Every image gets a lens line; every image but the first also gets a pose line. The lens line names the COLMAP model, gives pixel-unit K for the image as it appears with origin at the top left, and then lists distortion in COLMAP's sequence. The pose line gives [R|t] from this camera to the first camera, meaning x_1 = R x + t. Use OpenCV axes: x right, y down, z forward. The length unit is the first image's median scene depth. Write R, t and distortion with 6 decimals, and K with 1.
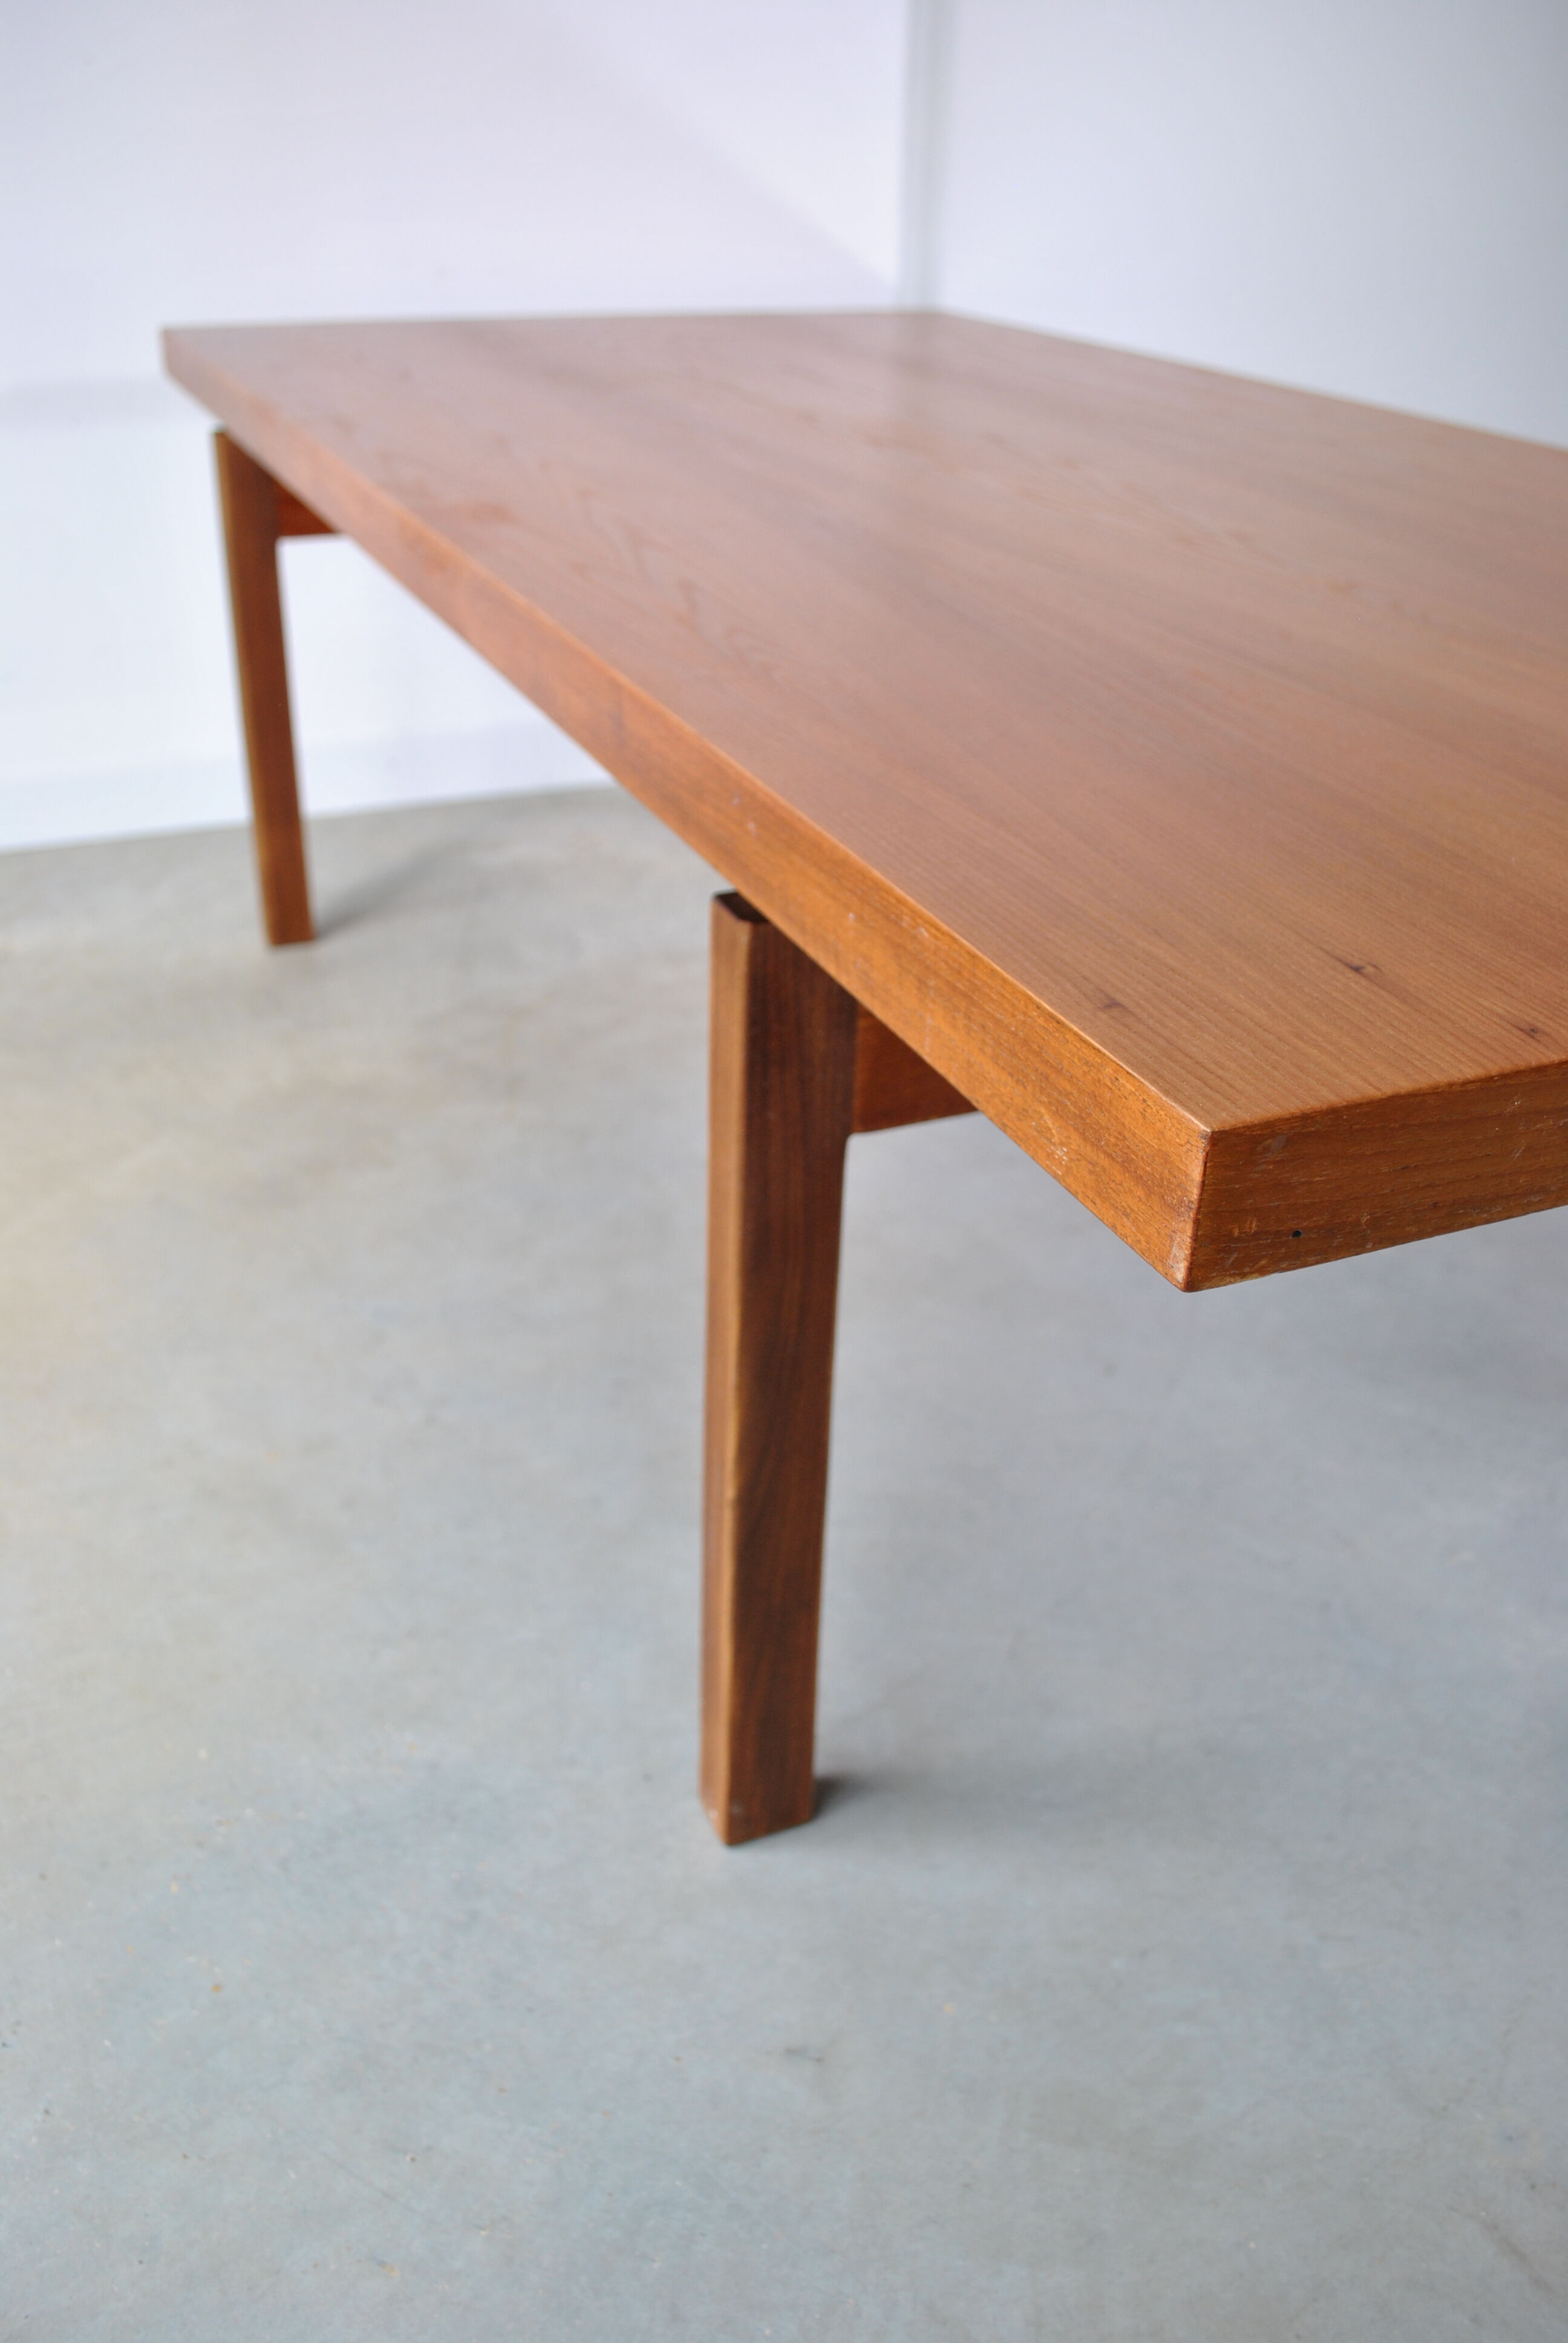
lens RADIAL K [[1968.1, 0, 784.0], [0, 1968.1, 1171.5], [0, 0, 1]] dist [-0.066887, -0.003513]
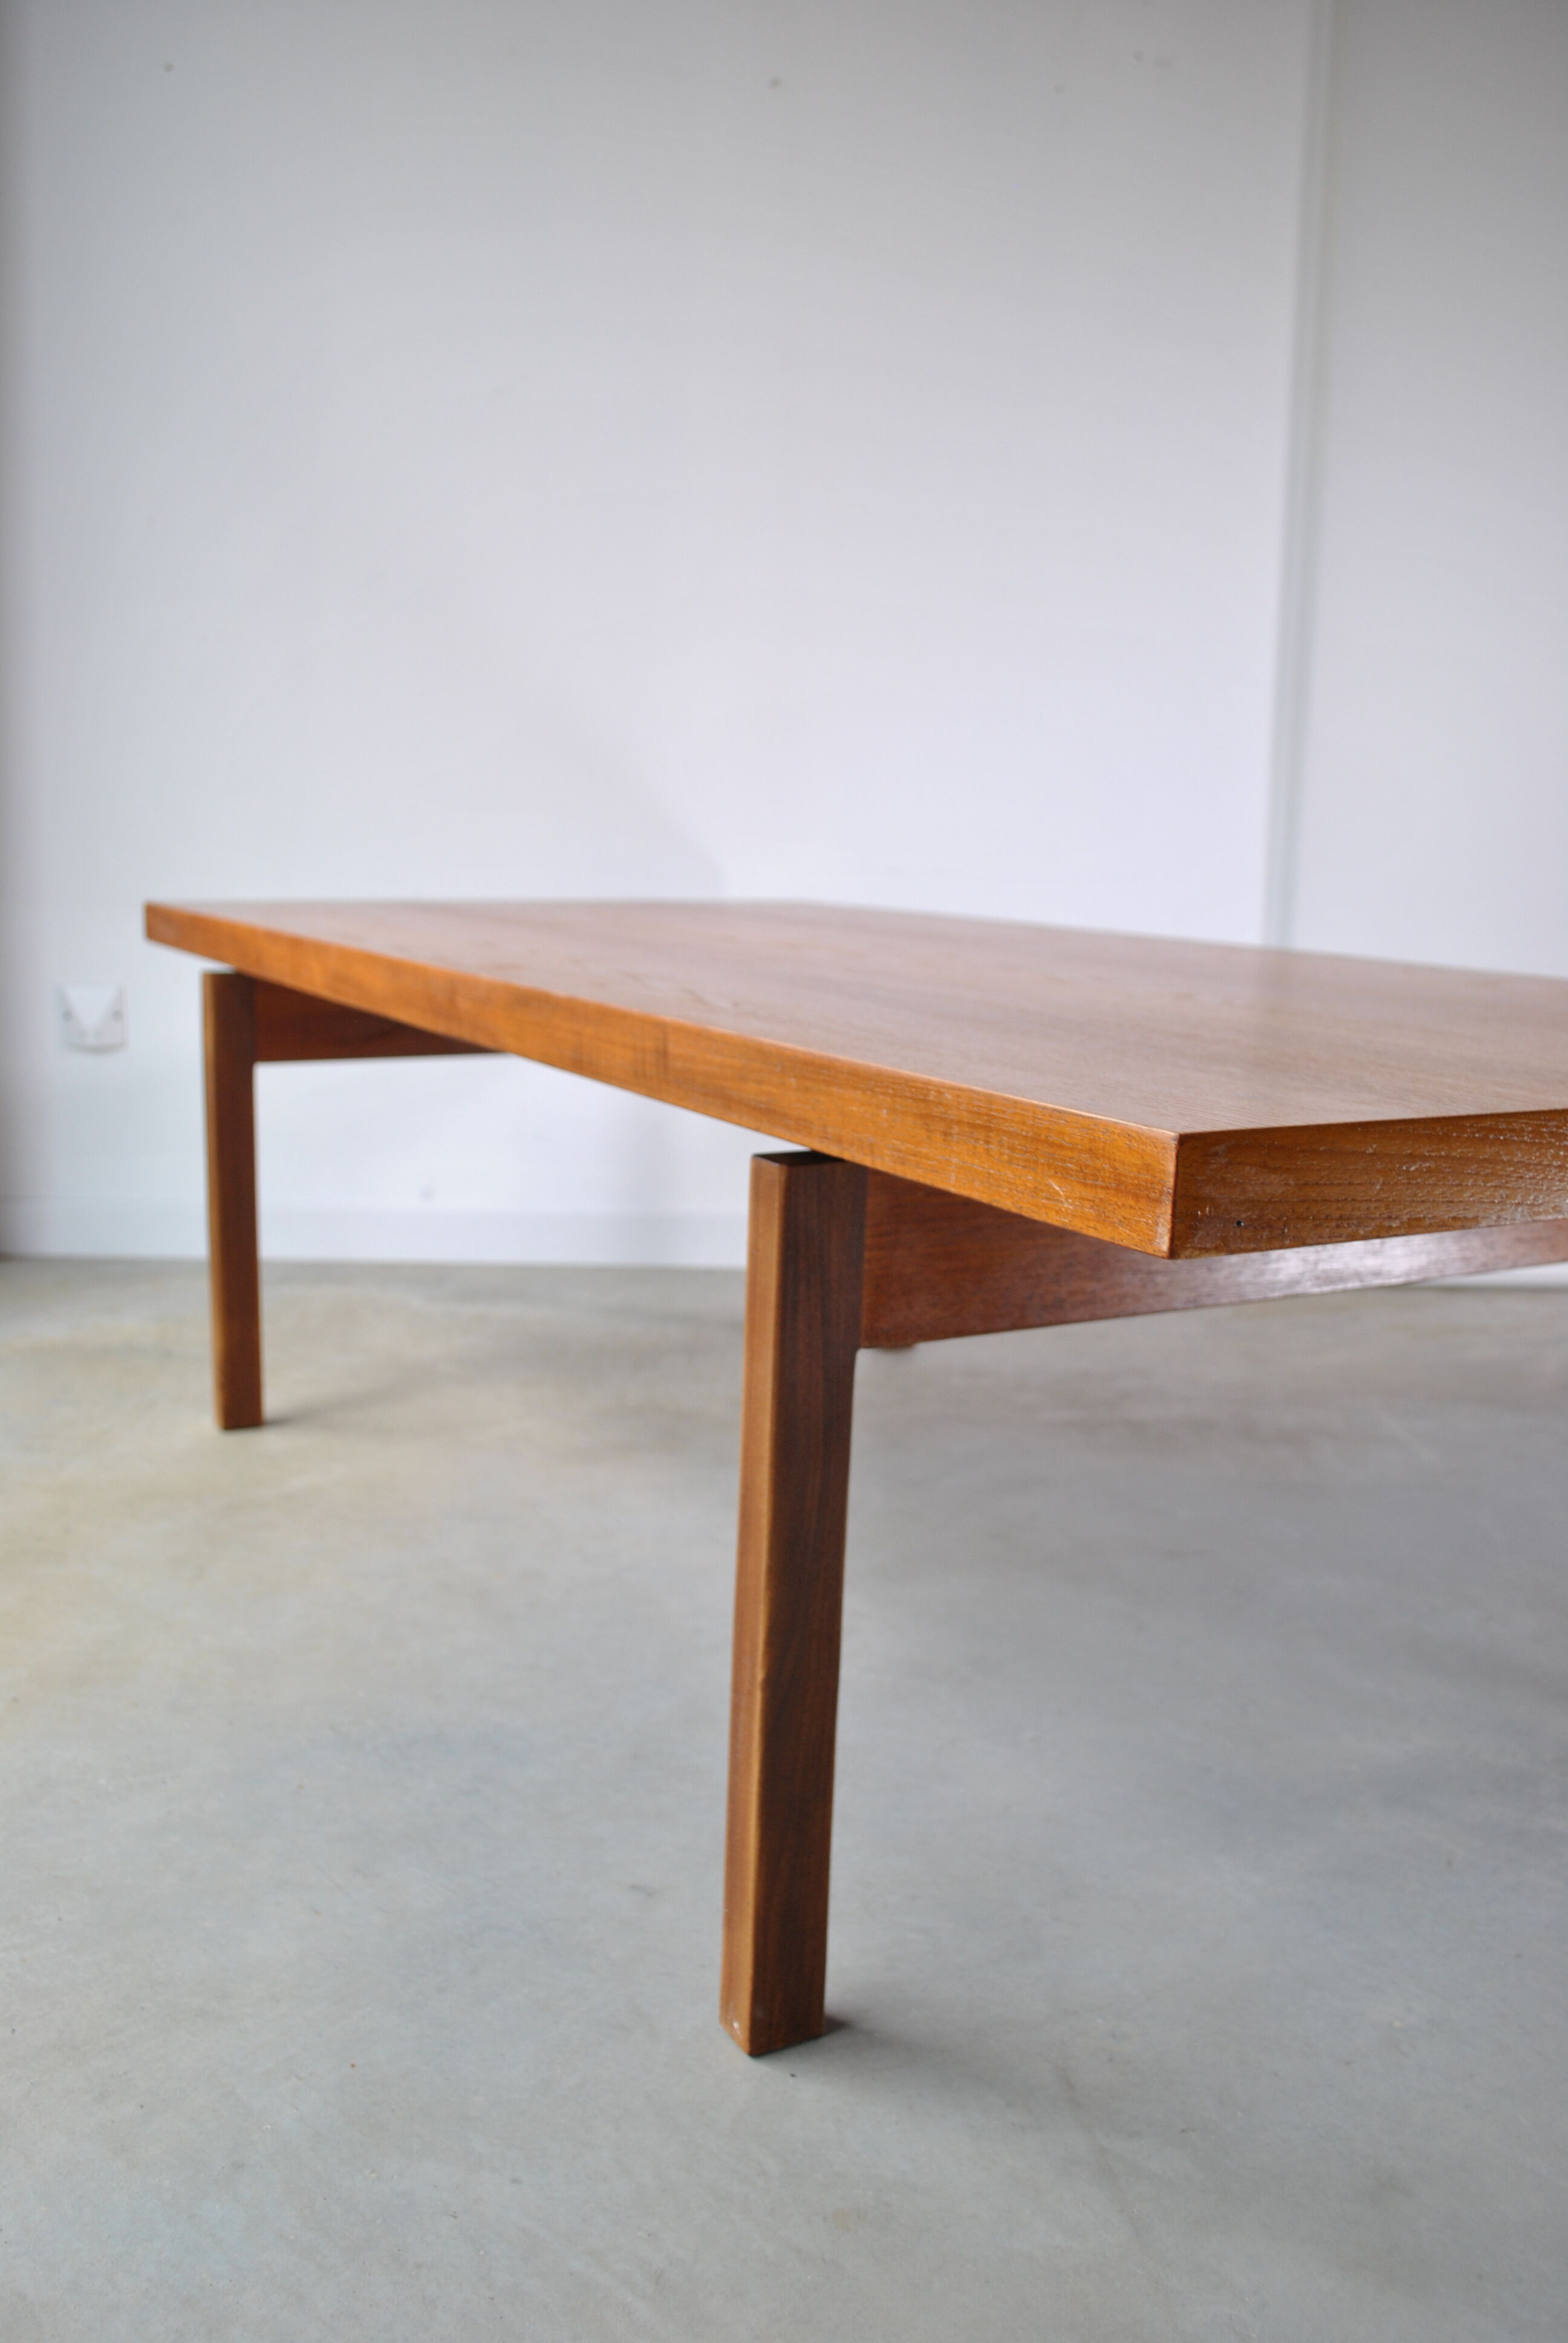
lens RADIAL K [[1968.1, 0, 784.0], [0, 1968.1, 1171.5], [0, 0, 1]] dist [-0.066887, -0.003513]
pose [[0.995814, -0.007102, 0.091124, -0.130100], [0.036156, 0.946265, -0.321363, 0.281787], [-0.083945, 0.323313, 0.942561, -0.225112]]
